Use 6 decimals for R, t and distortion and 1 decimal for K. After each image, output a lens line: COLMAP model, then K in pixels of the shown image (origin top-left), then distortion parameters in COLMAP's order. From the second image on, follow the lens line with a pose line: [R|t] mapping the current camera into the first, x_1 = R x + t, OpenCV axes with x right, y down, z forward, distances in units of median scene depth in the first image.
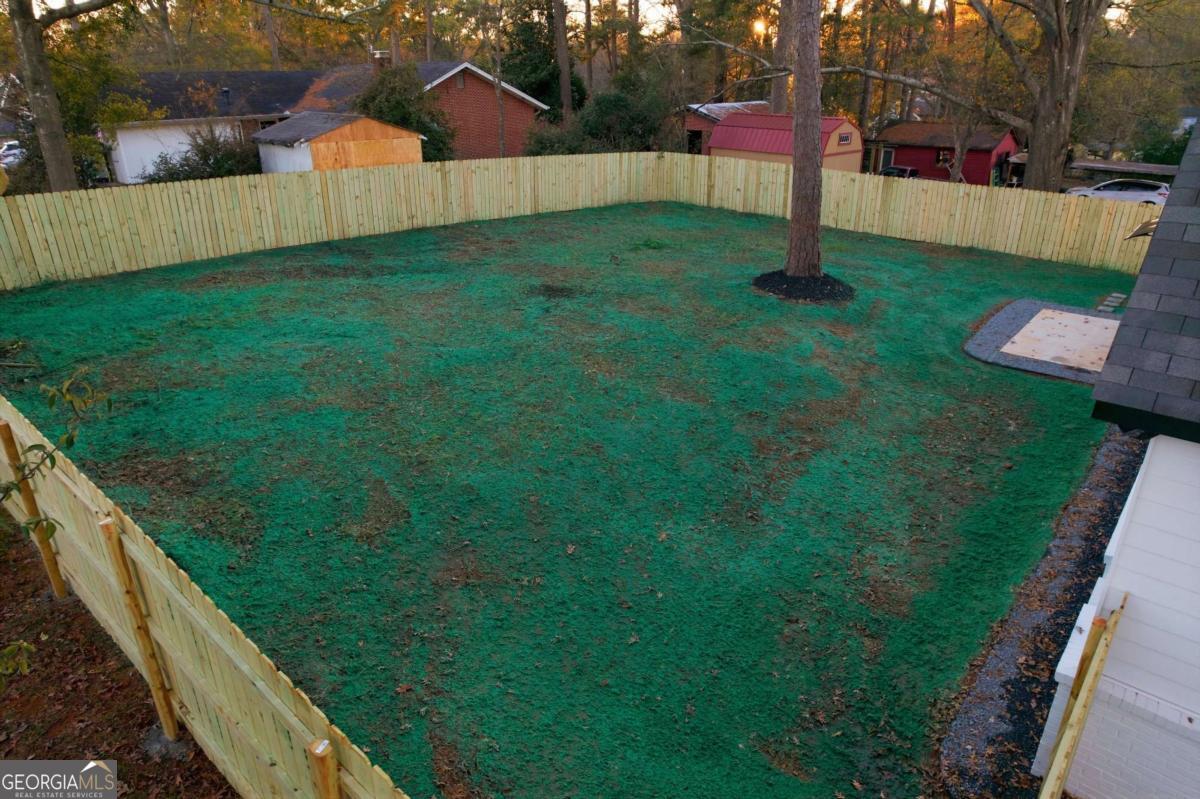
lens RADIAL K [[768.8, 0, 604.8], [0, 768.8, 395.2], [0, 0, 1]] dist [-0.082047, 0.068766]
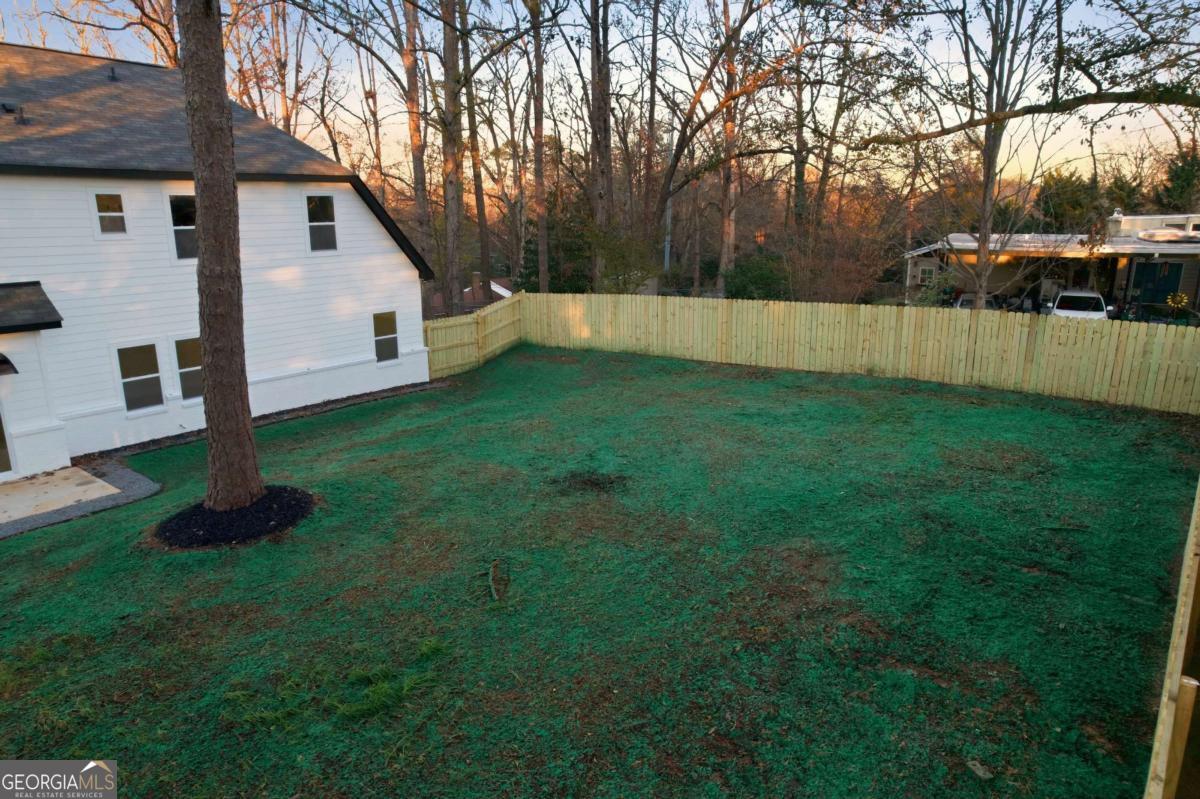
lens RADIAL K [[768.8, 0, 604.8], [0, 768.8, 395.2], [0, 0, 1]] dist [-0.082047, 0.068766]
pose [[-0.997400, 0.021994, -0.068620, -0.029673], [-0.023134, 0.804130, 0.594004, -0.739363], [0.068244, 0.594047, -0.801530, 1.735477]]
